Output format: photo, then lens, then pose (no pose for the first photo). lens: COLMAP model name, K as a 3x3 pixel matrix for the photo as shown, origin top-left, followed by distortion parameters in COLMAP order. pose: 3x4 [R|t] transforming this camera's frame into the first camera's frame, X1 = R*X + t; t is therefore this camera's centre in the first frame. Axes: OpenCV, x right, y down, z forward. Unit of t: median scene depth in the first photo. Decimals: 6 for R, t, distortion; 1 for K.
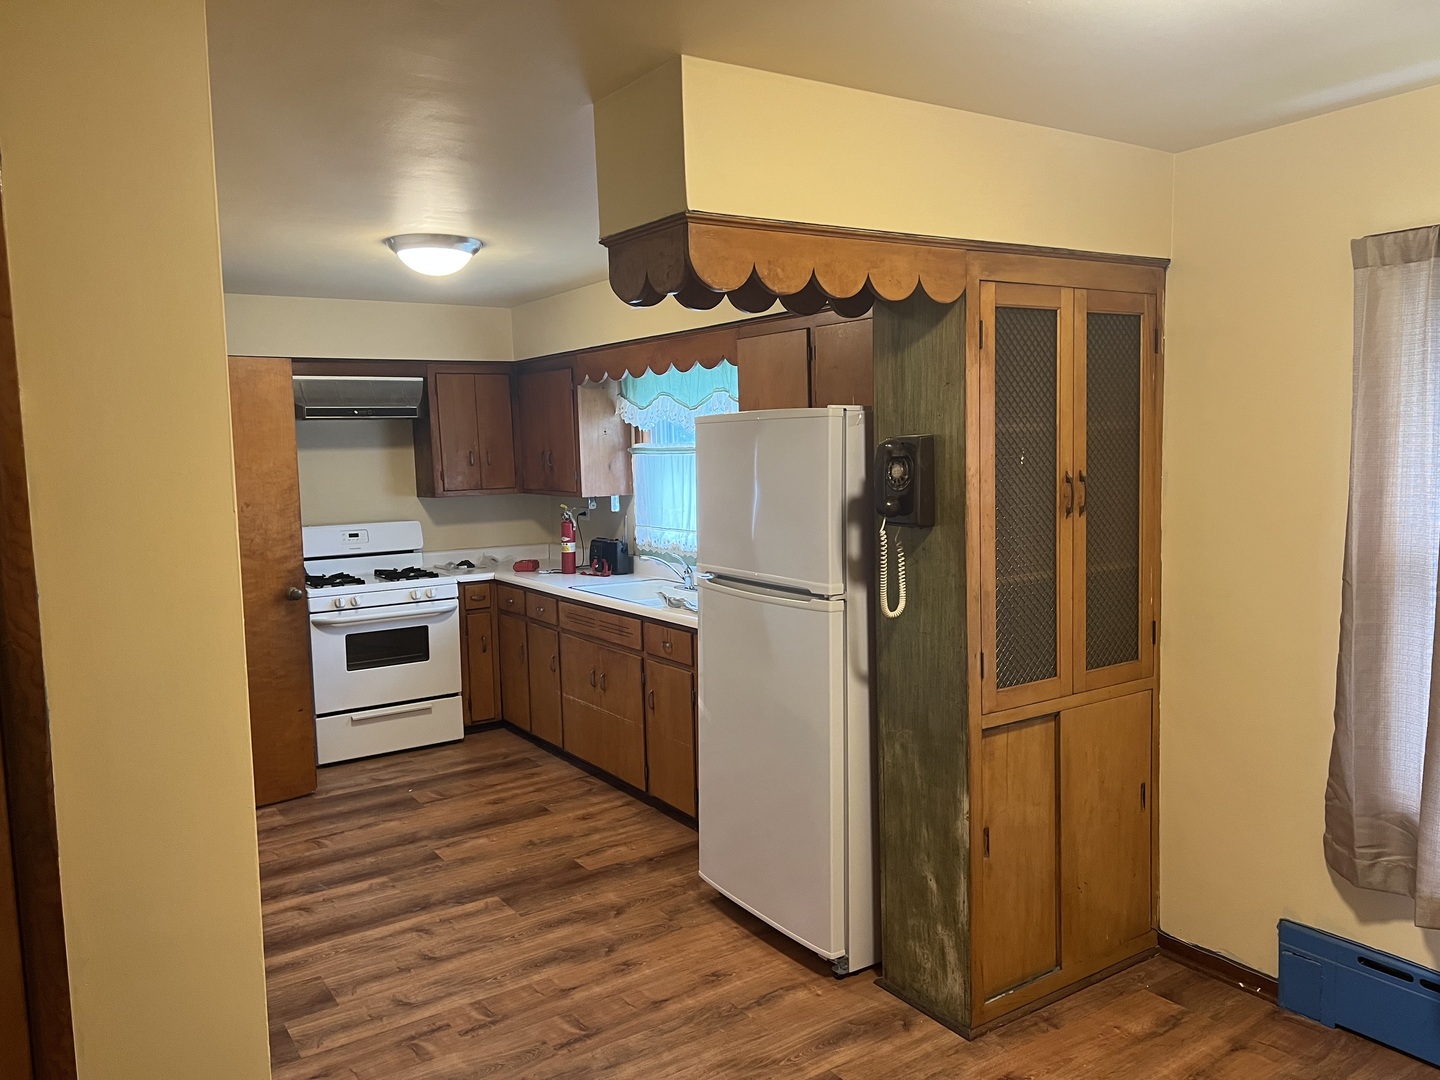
lens RADIAL K [[1095.0, 0, 720.0], [0, 1095.0, 540.0], [0, 0, 1]] dist [0.001810, -0.000111]
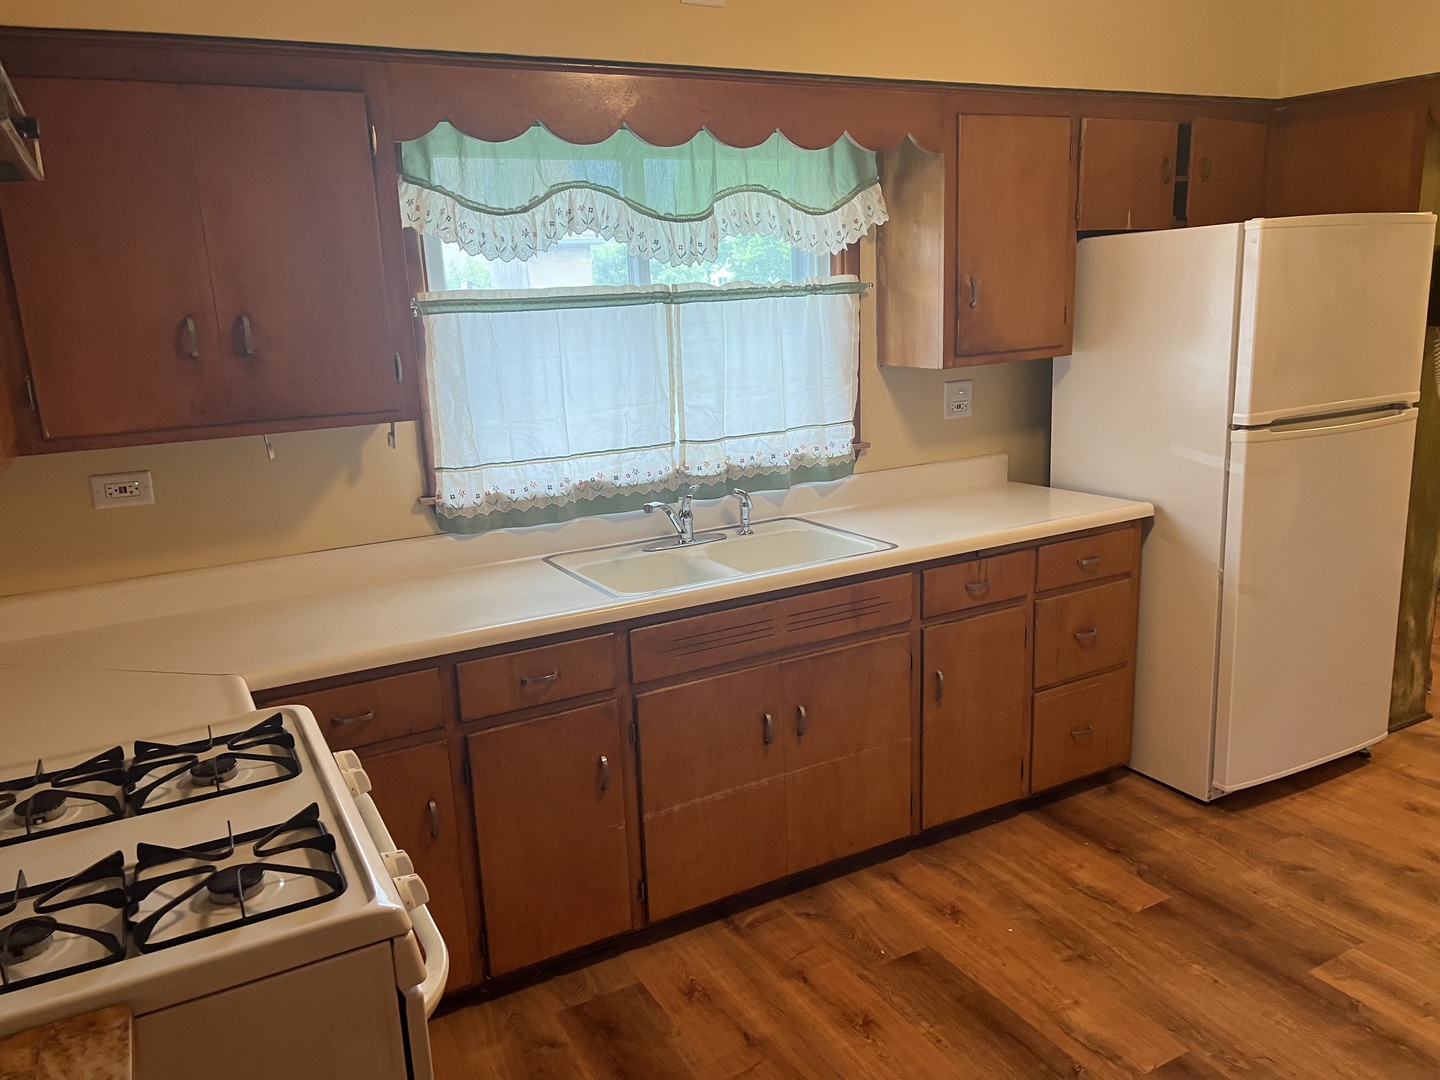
lens RADIAL K [[1072.3, 0, 720.0], [0, 1072.3, 540.0], [0, 0, 1]] dist [-0.004691, -0.004460]
pose [[0.094735, -0.201290, 0.974940, -0.685412], [0.137260, 0.972632, 0.187476, -0.073584], [-0.985994, 0.116060, 0.119772, 1.063818]]
